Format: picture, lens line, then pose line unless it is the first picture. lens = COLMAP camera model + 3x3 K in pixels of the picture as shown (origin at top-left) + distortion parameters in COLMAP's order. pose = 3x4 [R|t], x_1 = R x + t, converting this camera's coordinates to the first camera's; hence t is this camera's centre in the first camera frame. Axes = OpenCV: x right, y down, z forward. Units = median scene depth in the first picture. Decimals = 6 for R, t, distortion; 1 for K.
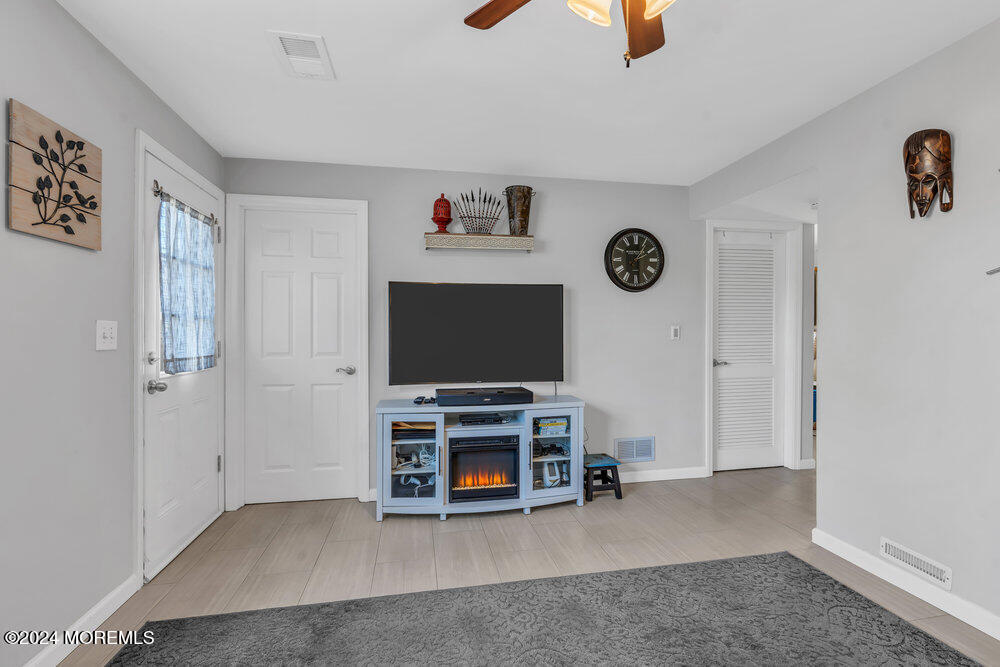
lens RADIAL K [[452.9, 0, 500.3], [0, 452.9, 330.7], [0, 0, 1]] dist [-0.002153, 0.000668]
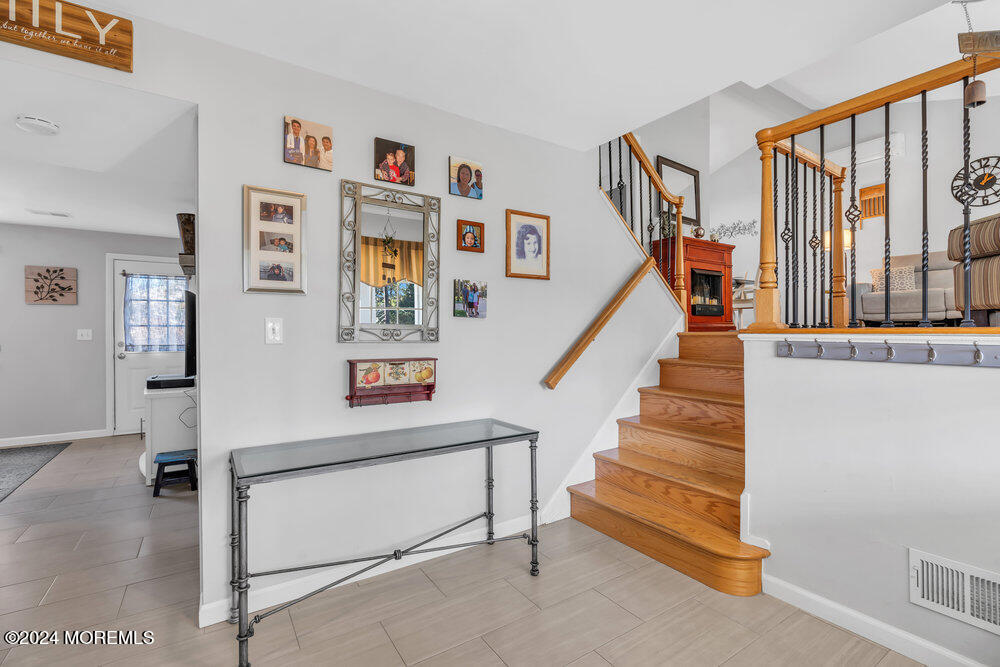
lens RADIAL K [[452.9, 0, 500.3], [0, 452.9, 330.7], [0, 0, 1]] dist [-0.002153, 0.000668]
pose [[0.382459, -0.003235, -0.923967, 2.885662], [0.007340, 0.999973, -0.000463, 0.005345], [0.923943, -0.006605, 0.382472, 2.520840]]
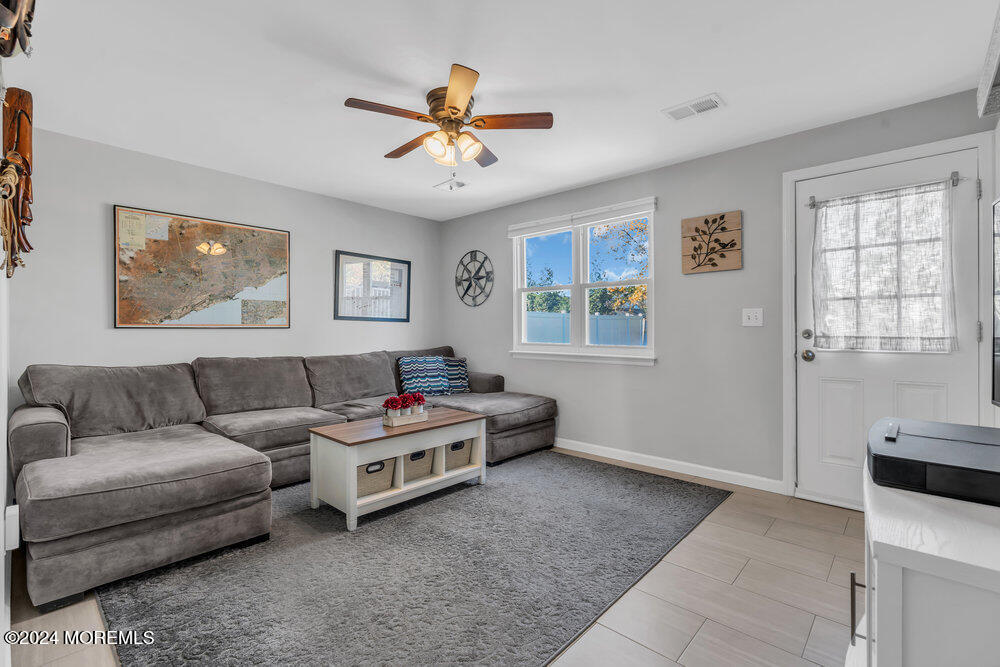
lens RADIAL K [[452.9, 0, 500.3], [0, 452.9, 330.7], [0, 0, 1]] dist [-0.002153, 0.000668]
pose [[-0.804971, 0.002794, -0.593308, 0.951884], [0.003859, 0.999992, -0.000527, 0.062854], [0.593302, -0.002714, -0.804975, 1.985974]]
